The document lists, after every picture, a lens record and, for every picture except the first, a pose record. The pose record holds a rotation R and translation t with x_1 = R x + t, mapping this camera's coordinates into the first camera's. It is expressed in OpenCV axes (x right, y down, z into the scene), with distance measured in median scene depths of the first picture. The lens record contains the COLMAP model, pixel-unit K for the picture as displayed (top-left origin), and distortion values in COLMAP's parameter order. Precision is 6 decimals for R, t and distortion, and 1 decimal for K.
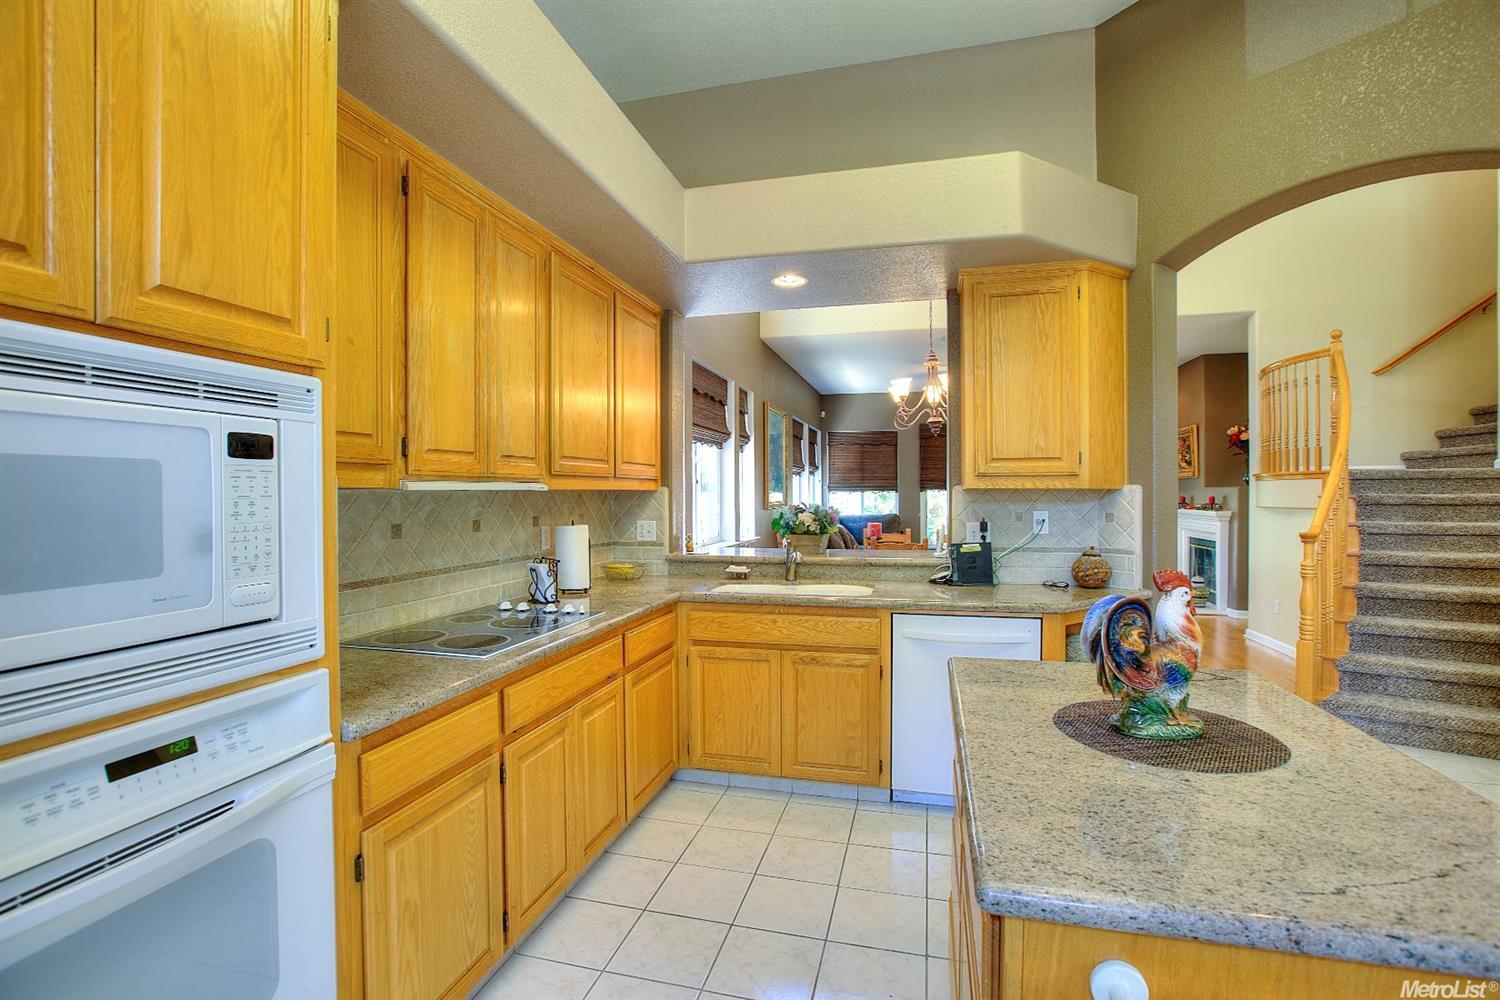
lens RADIAL K [[682.5, 0, 757.0], [0, 682.5, 498.0], [0, 0, 1]] dist [-0.041289, 0.010607]
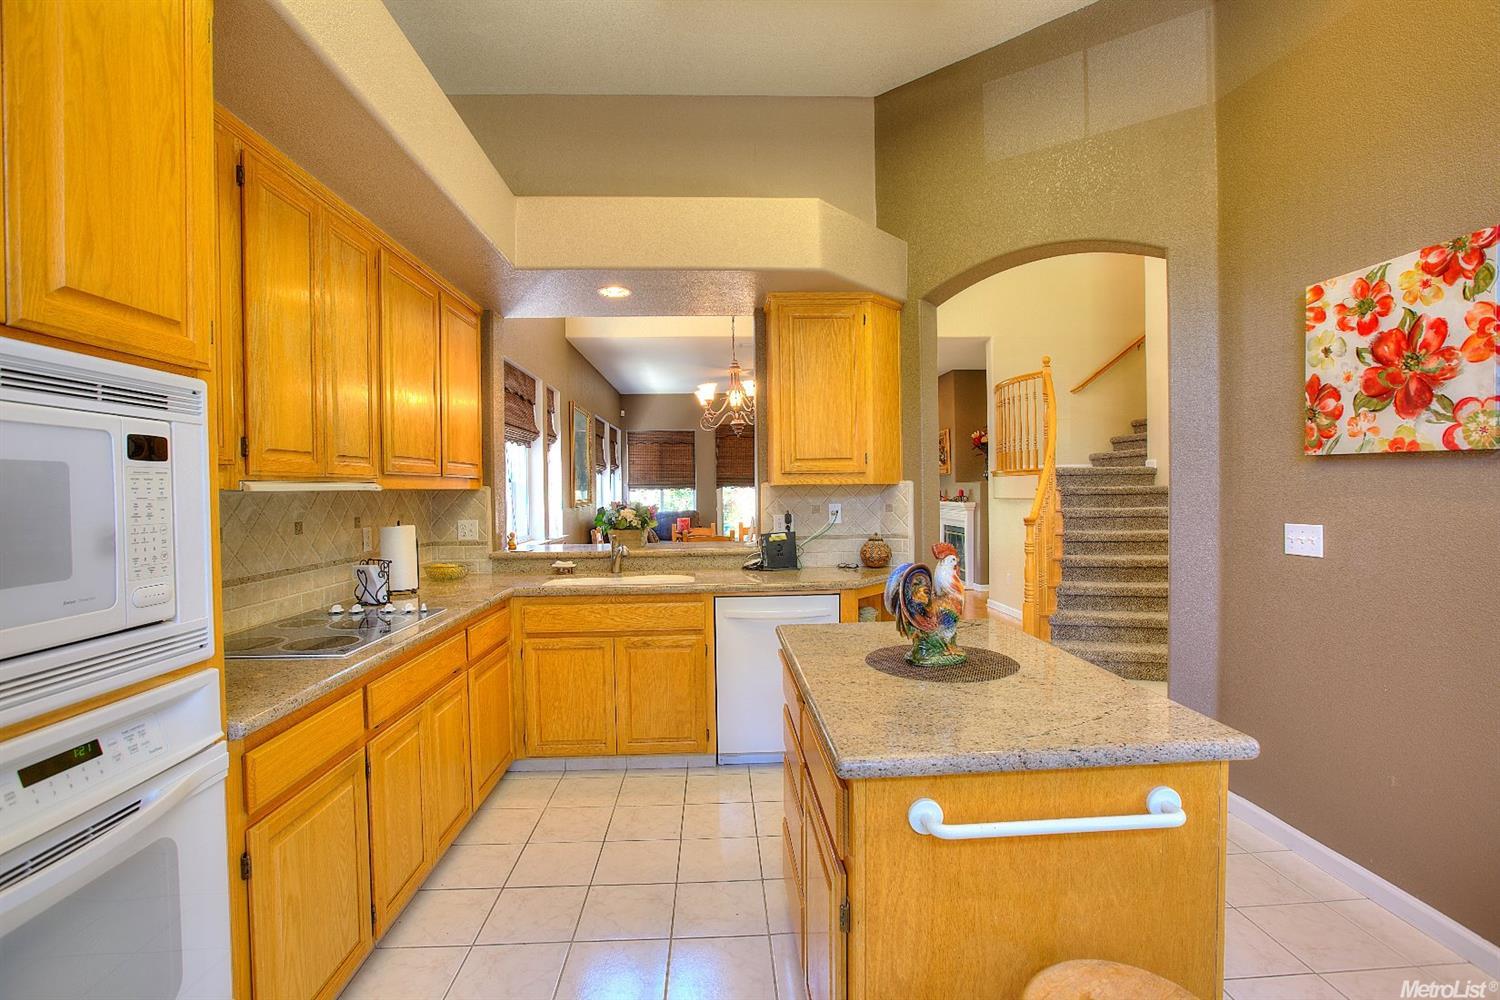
lens RADIAL K [[682.5, 0, 762.0], [0, 682.5, 496.6], [0, 0, 1]] dist [-0.041289, 0.010607]
pose [[0.950766, -0.013356, 0.309622, -0.080064], [0.012955, 0.999910, 0.003351, 0.001660], [-0.309639, 0.000826, 0.950854, -0.099756]]
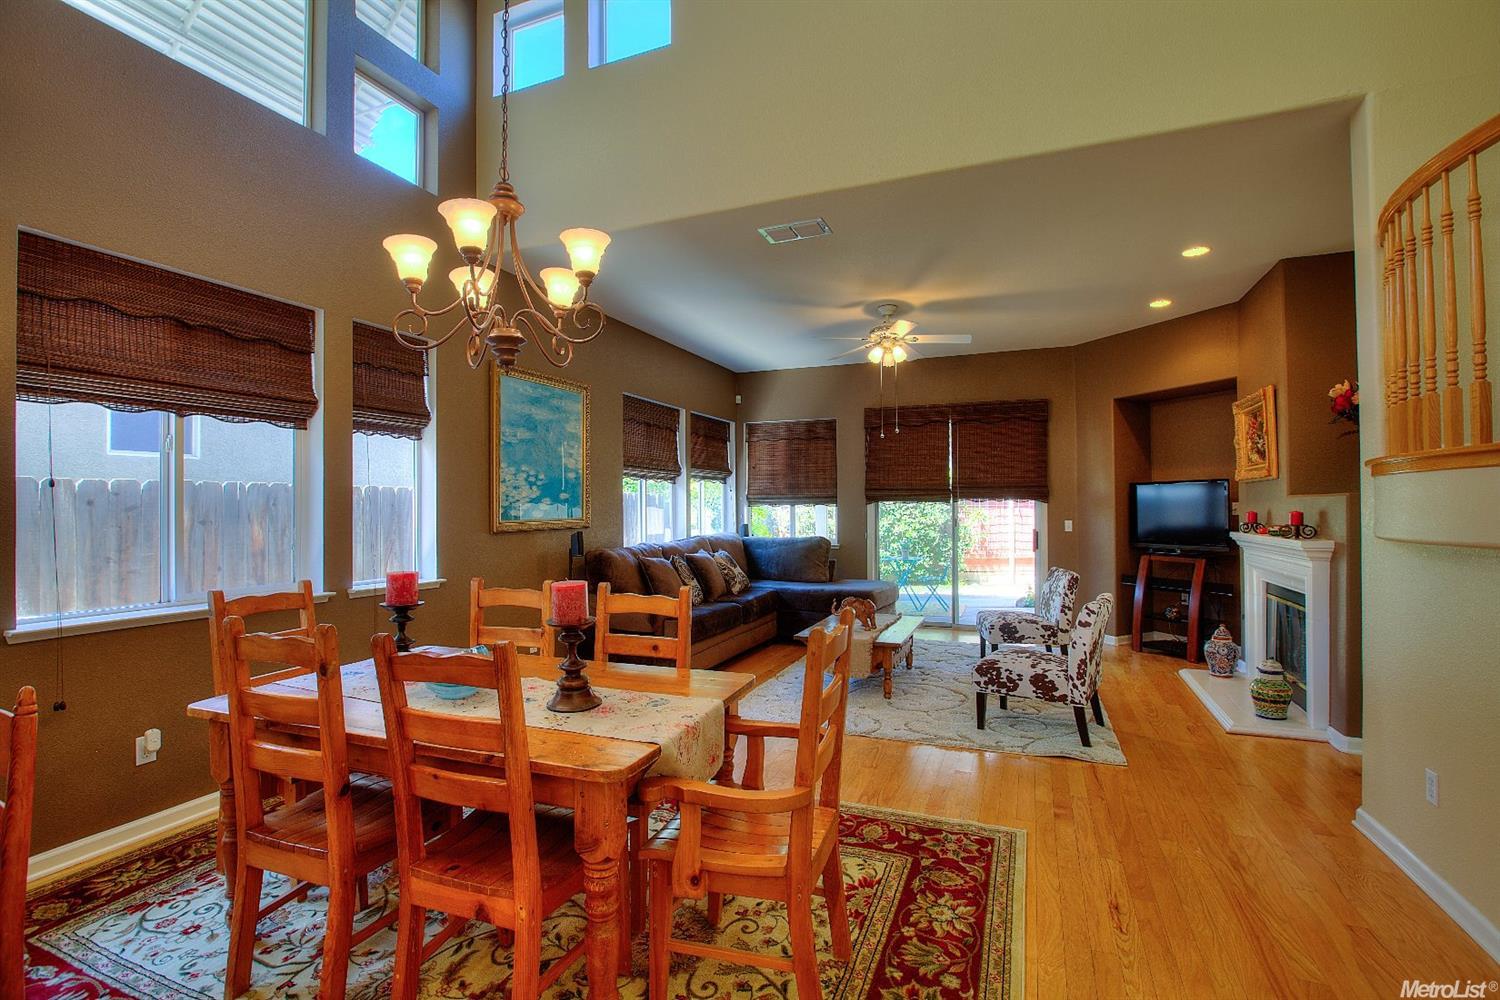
lens RADIAL K [[682.5, 0, 751.8], [0, 682.5, 500.9], [0, 0, 1]] dist [-0.041289, 0.010607]
pose [[0.989509, -0.003053, -0.144437, 0.844420], [0.000878, 0.999885, -0.015119, -0.009347], [0.144467, 0.014834, 0.989398, 1.067059]]
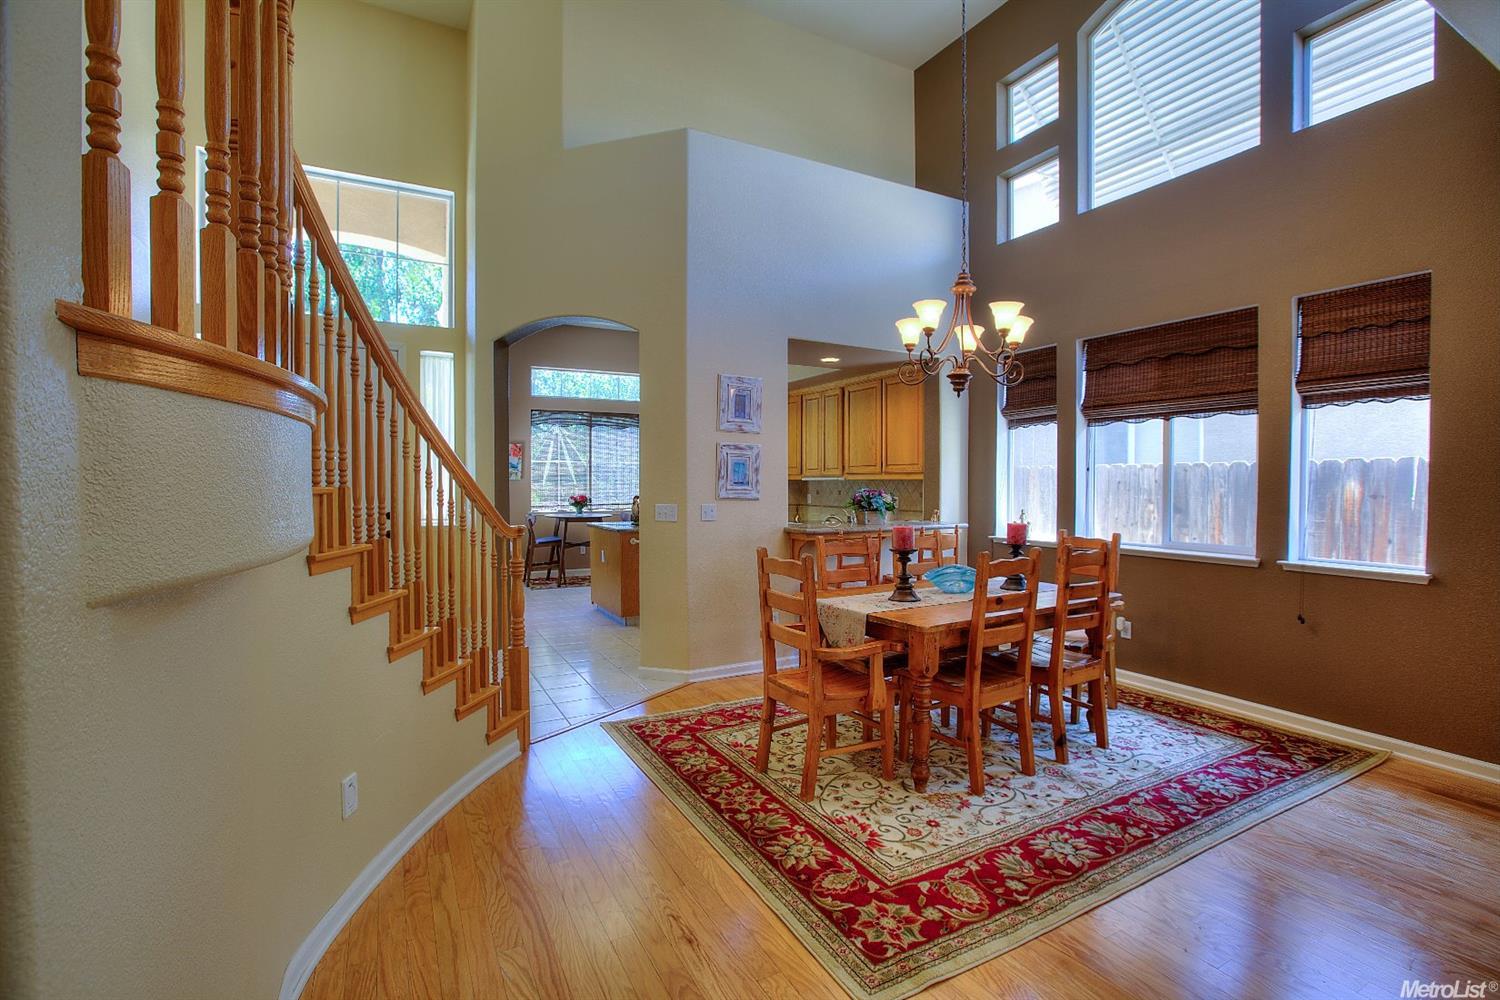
lens RADIAL K [[682.5, 0, 744.1], [0, 682.5, 503.9], [0, 0, 1]] dist [-0.041289, 0.010607]
pose [[-0.744658, 0.022203, -0.667077, 2.408674], [-0.004355, 0.999264, 0.038122, -0.033229], [0.667432, 0.031293, -0.744013, 4.071121]]
